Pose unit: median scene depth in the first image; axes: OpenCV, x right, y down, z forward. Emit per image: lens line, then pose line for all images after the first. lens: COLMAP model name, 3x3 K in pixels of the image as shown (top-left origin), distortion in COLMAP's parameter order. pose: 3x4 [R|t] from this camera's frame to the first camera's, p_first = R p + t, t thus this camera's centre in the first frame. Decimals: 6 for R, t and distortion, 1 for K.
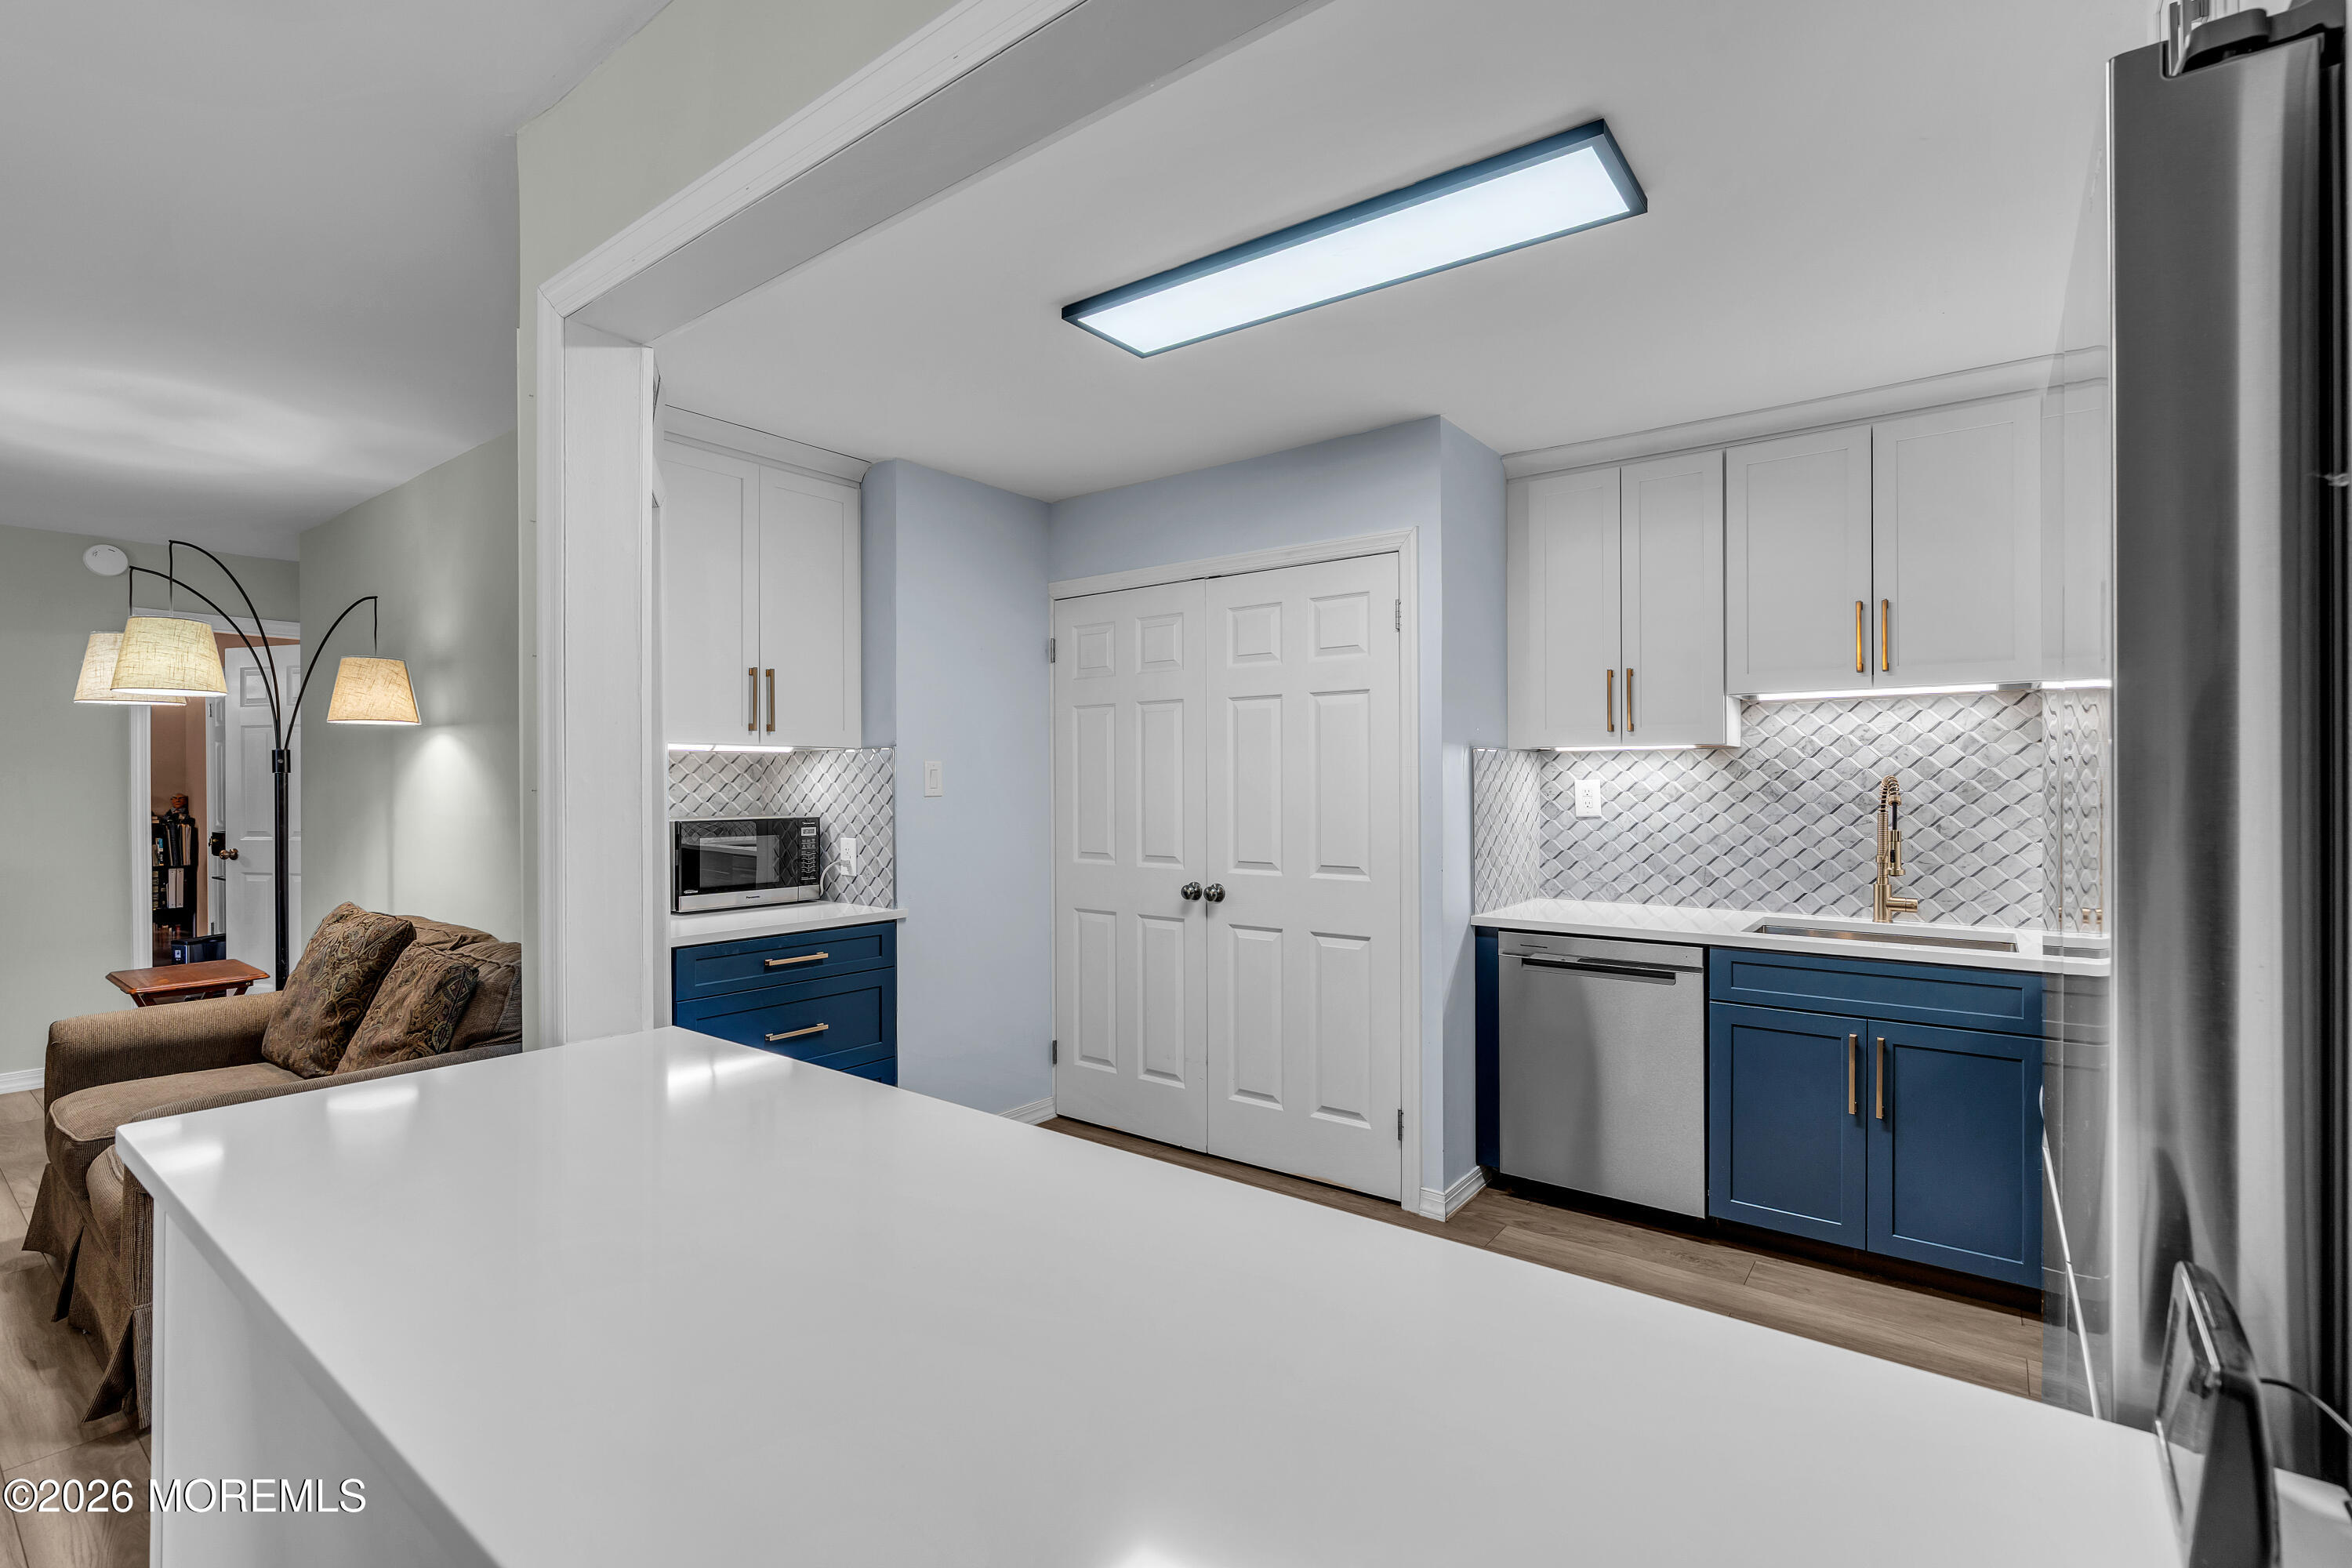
lens RADIAL K [[1059.8, 0, 1172.6], [0, 1059.8, 783.1], [0, 0, 1]] dist [-0.011536, 0.001563]
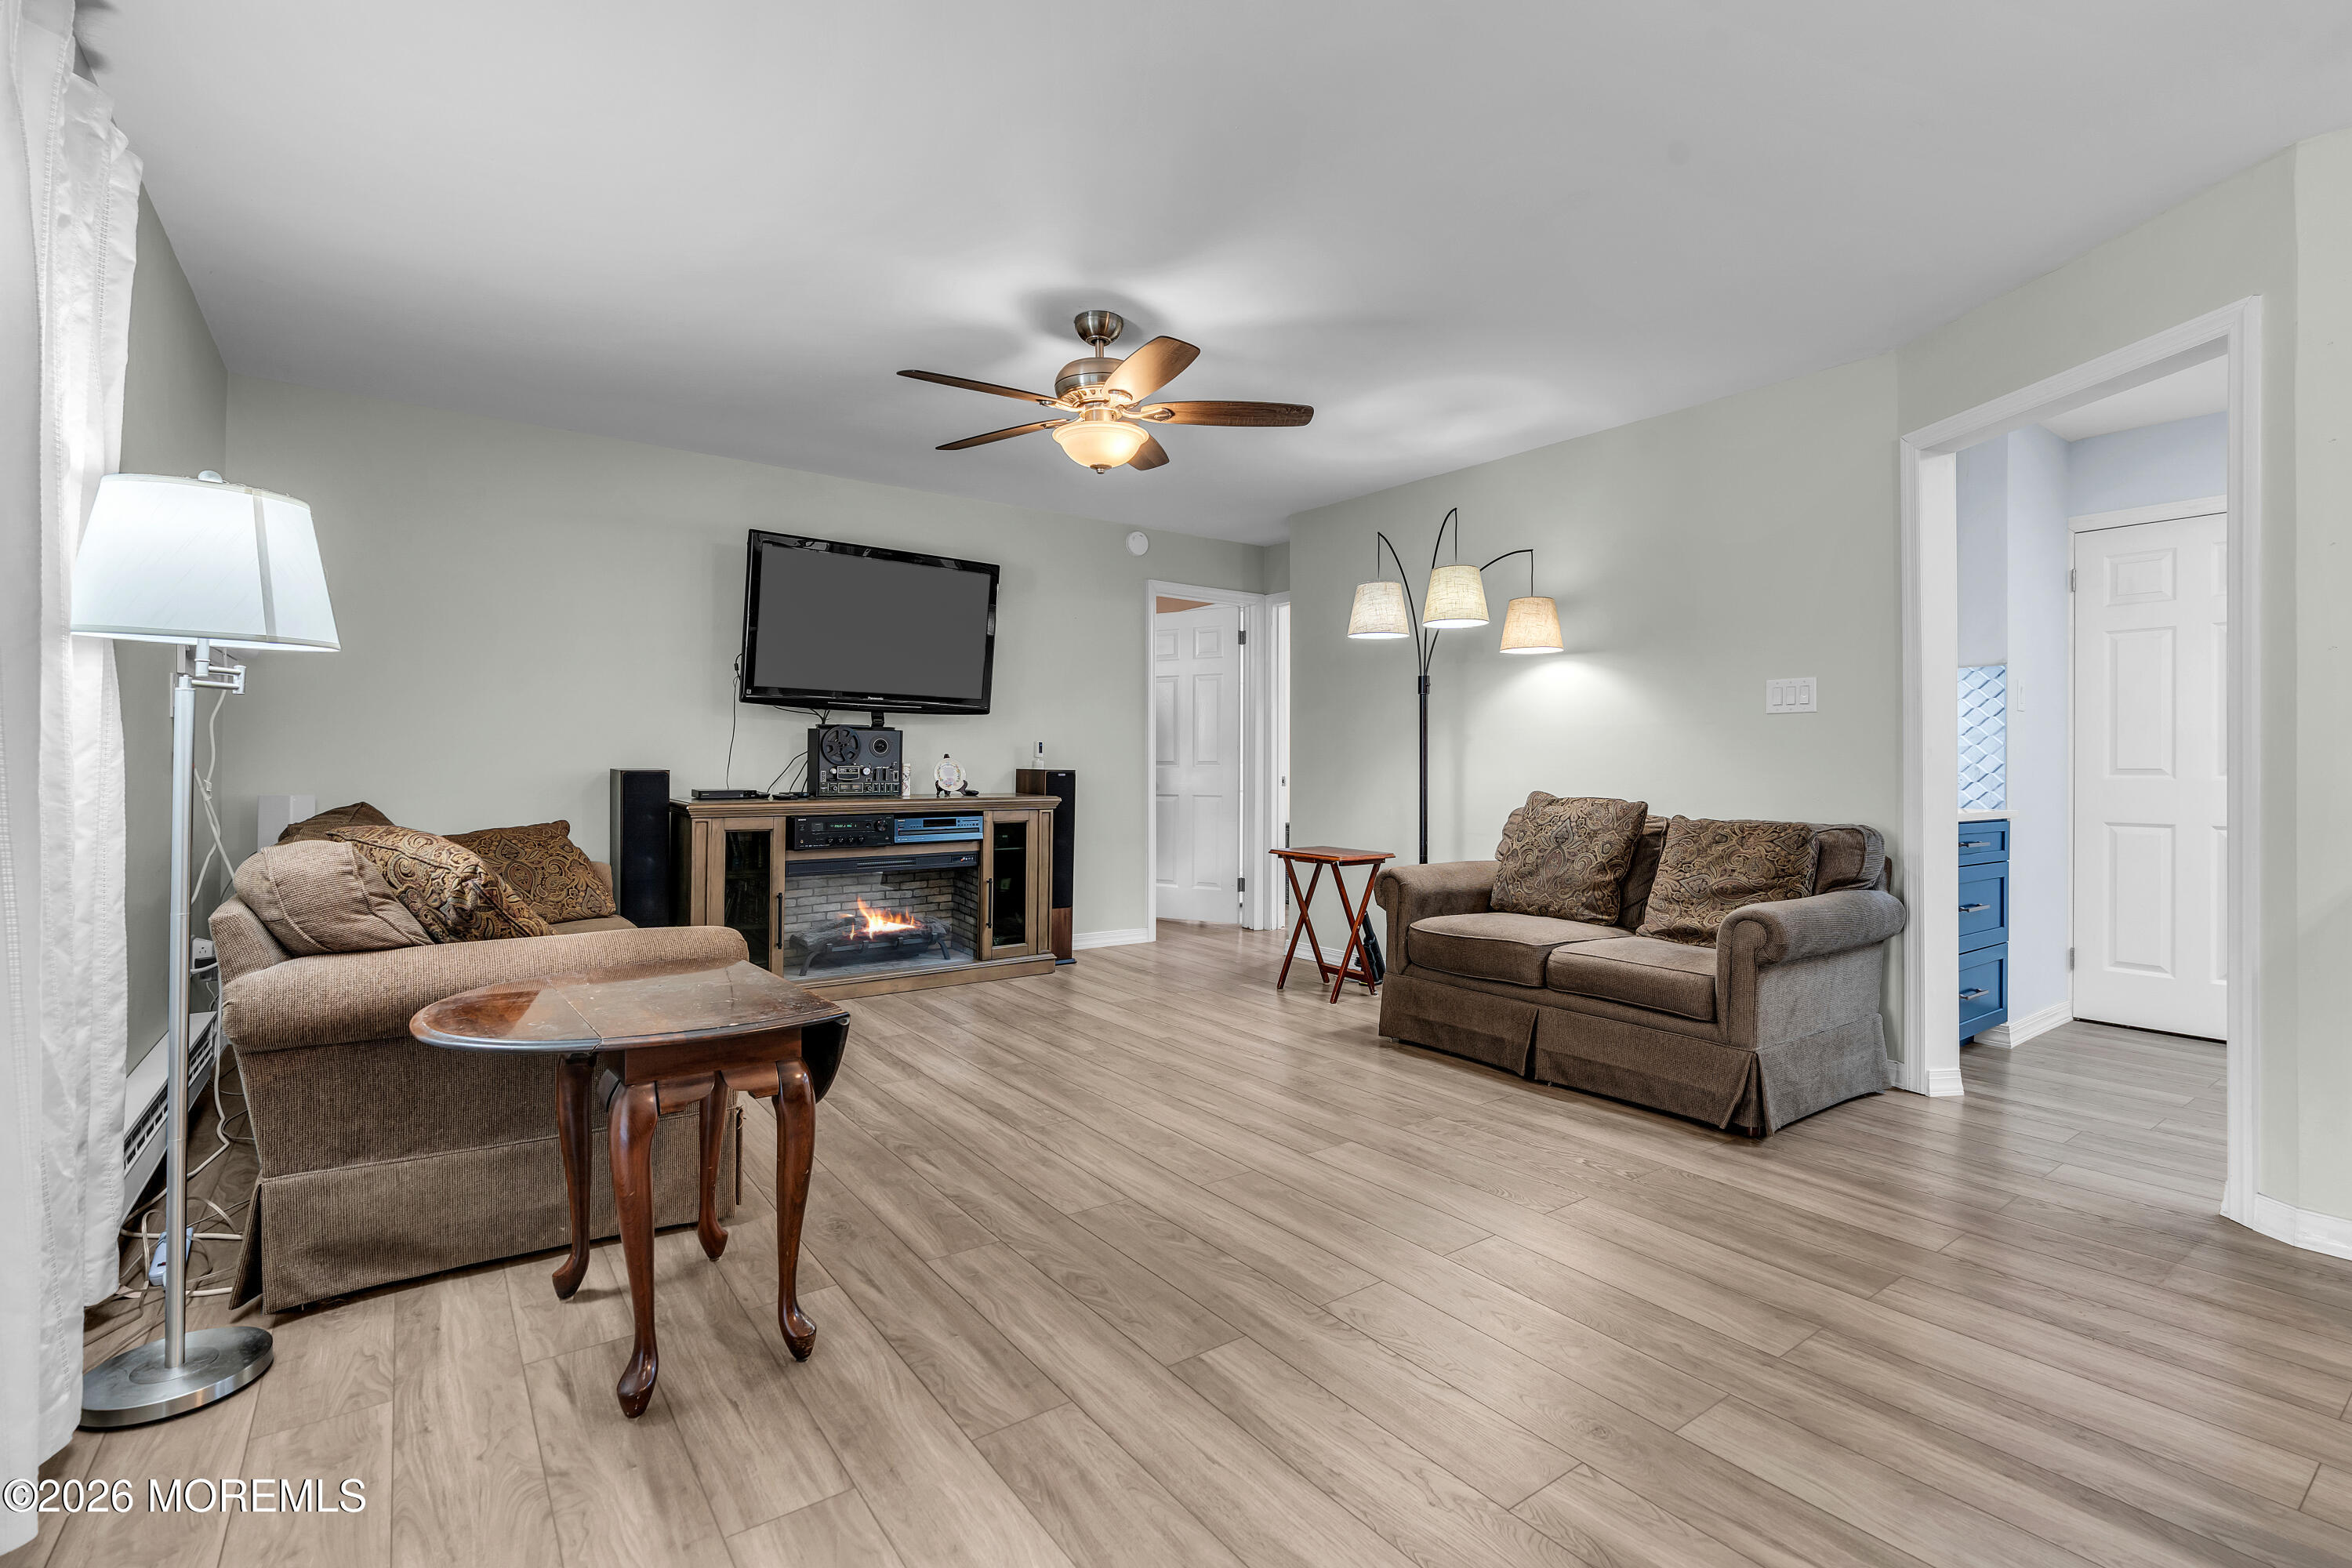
lens RADIAL K [[1059.8, 0, 1157.3], [0, 1059.8, 762.8], [0, 0, 1]] dist [-0.011536, 0.001563]
pose [[0.956905, 0.009181, -0.290255, -0.817723], [-0.010240, 0.999945, -0.002128, 0.083370], [0.290219, 0.005009, 0.956947, -0.327128]]
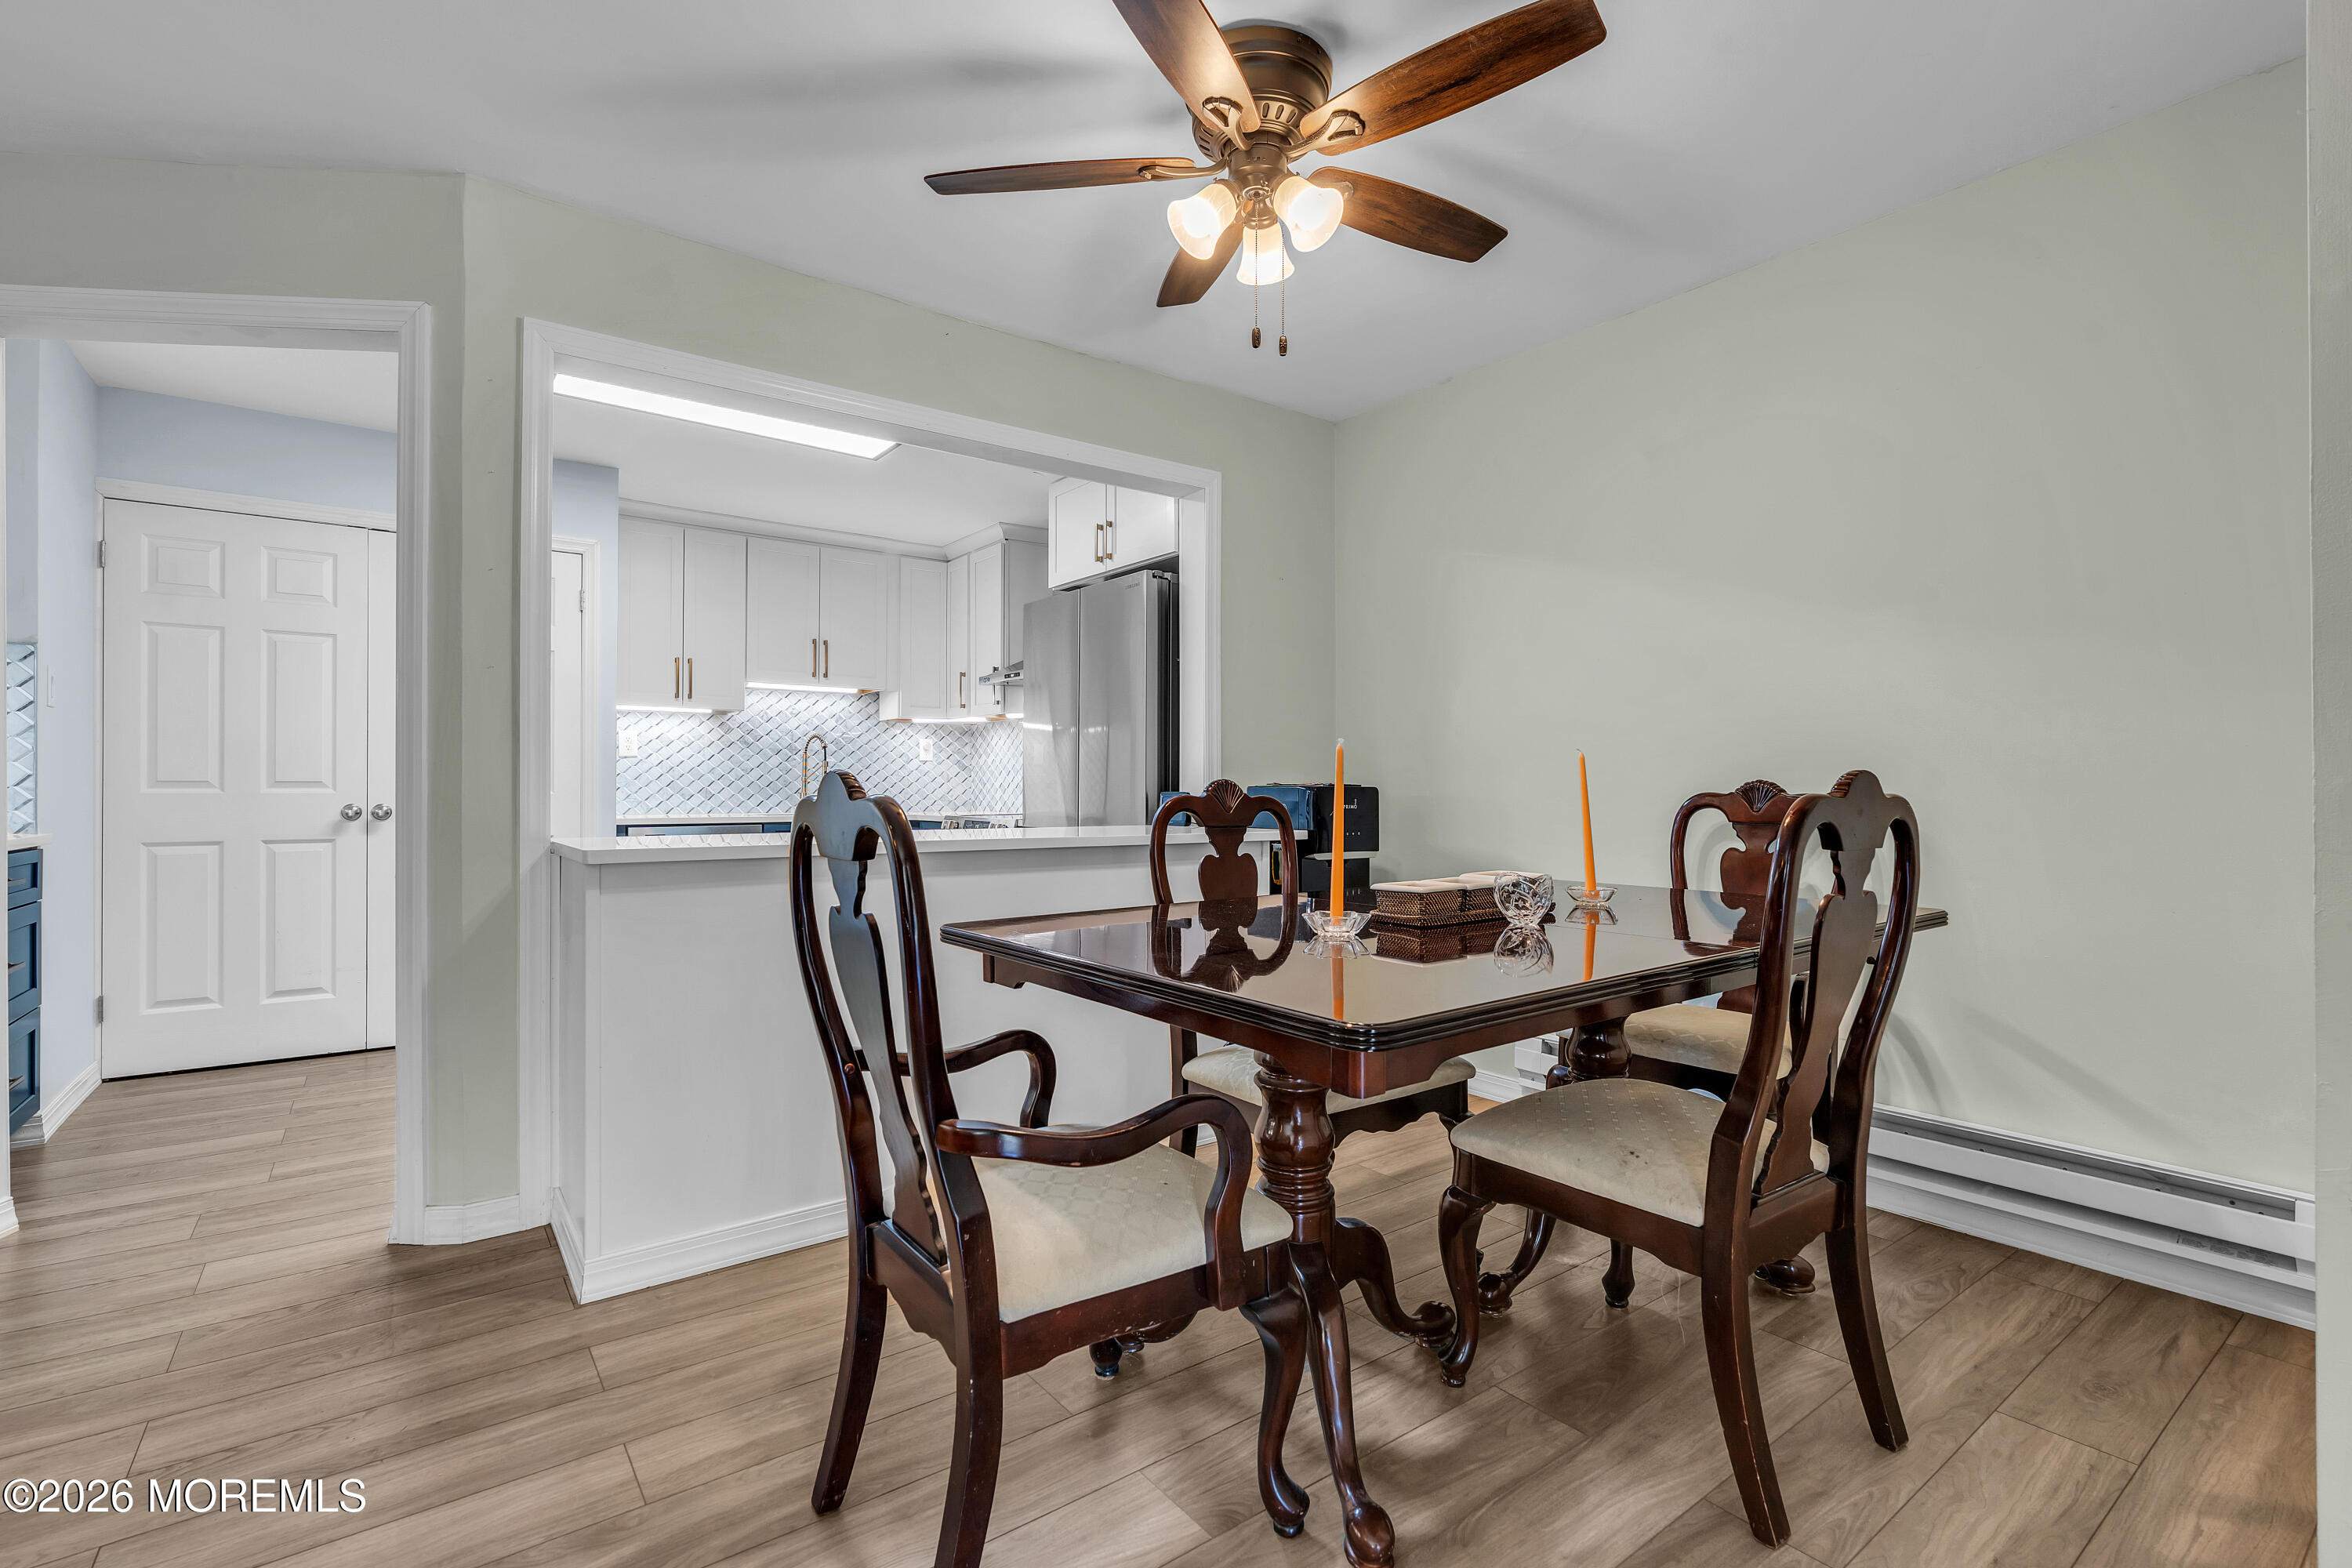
lens RADIAL K [[1059.8, 0, 1187.1], [0, 1059.8, 782.8], [0, 0, 1]] dist [-0.011536, 0.001563]
pose [[0.261382, 0.008964, 0.965194, -0.858999], [-0.002772, 0.999960, -0.008536, 0.084581], [-0.965232, -0.000445, 0.261396, -0.119816]]
